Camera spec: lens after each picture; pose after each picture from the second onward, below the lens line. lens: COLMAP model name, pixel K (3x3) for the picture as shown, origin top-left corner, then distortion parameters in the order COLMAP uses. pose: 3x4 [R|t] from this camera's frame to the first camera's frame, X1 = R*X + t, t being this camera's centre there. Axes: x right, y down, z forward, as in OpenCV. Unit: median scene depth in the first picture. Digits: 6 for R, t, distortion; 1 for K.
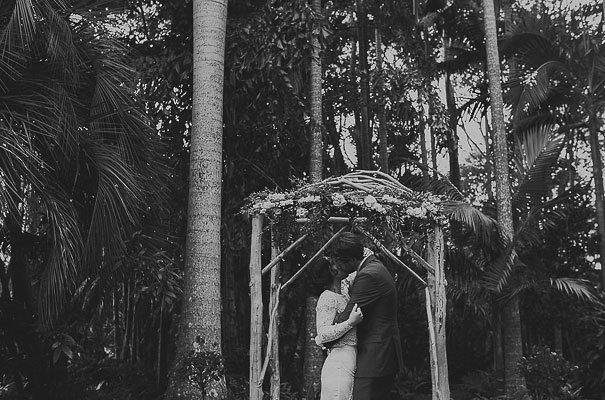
lens RADIAL K [[587.2, 0, 302.5], [0, 587.2, 200.0], [0, 0, 1]] dist [-0.040360, 0.024241]
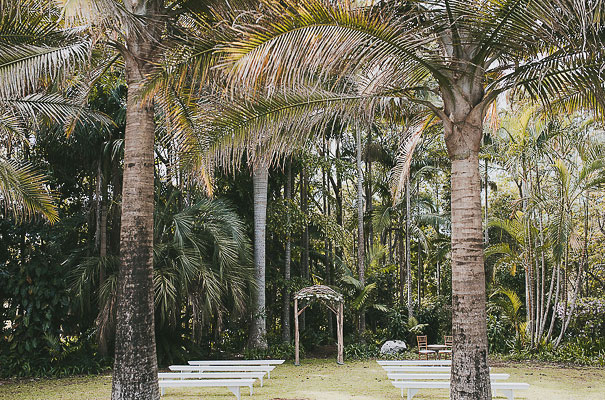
lens RADIAL K [[587.2, 0, 302.5], [0, 587.2, 200.0], [0, 0, 1]] dist [-0.040360, 0.024241]
pose [[0.976638, 0.021721, 0.213792, -0.852082], [-0.034600, 0.997792, 0.056687, -0.821530], [-0.212089, -0.062760, 0.975233, -2.650668]]
